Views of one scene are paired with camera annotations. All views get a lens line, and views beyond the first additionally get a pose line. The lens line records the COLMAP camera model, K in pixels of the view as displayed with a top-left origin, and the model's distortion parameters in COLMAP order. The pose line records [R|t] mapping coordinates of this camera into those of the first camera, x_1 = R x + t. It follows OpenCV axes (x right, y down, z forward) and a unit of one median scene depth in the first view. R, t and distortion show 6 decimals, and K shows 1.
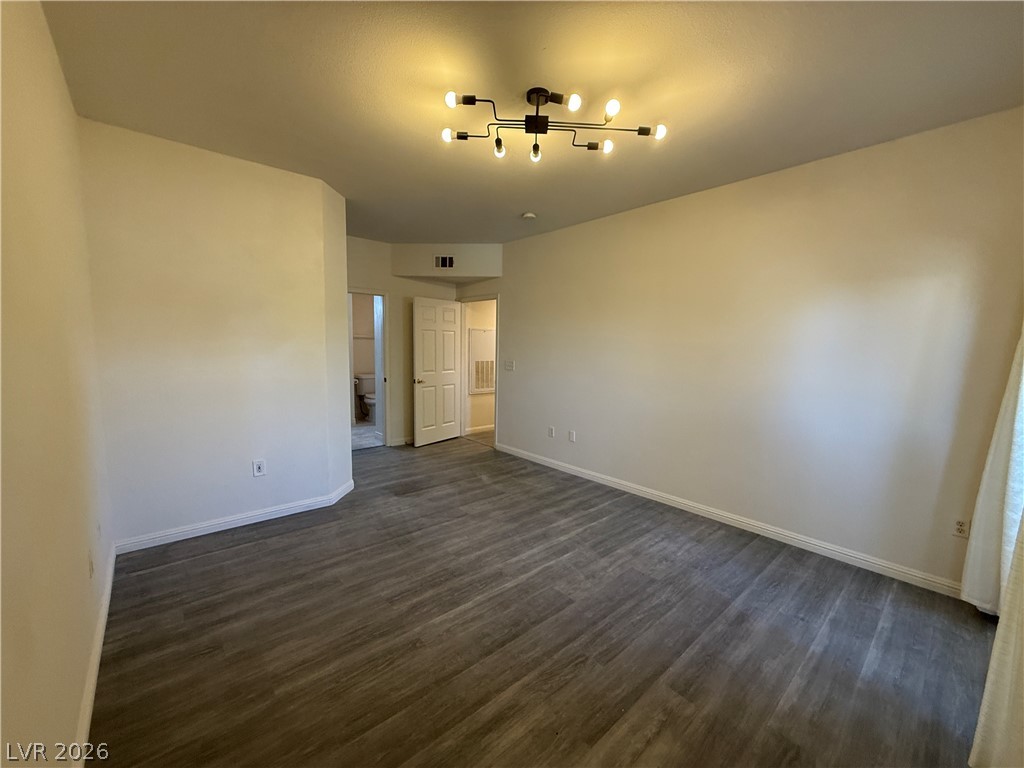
lens RADIAL K [[407.9, 0, 509.8], [0, 407.9, 385.1], [0, 0, 1]] dist [0.001029, 0.000310]
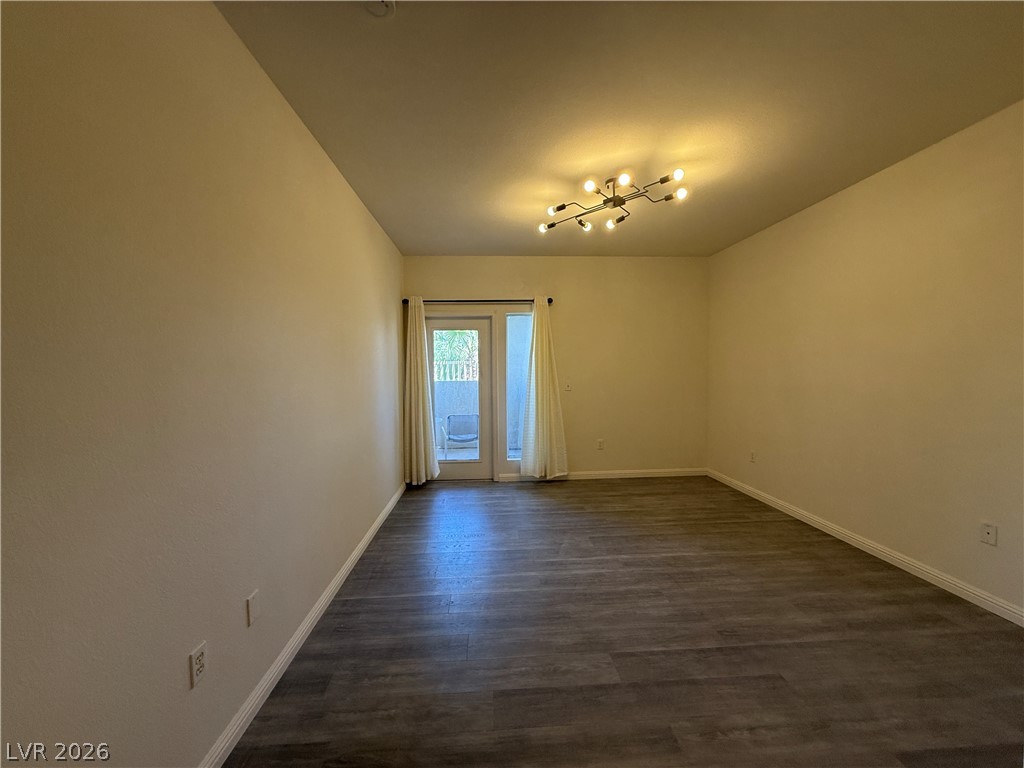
lens RADIAL K [[407.9, 0, 509.8], [0, 407.9, 385.1], [0, 0, 1]] dist [0.001029, 0.000310]
pose [[-0.789263, -0.037309, 0.612921, -0.456116], [0.057001, 0.989391, 0.133627, -0.199141], [-0.611404, 0.140404, -0.778763, 2.073508]]
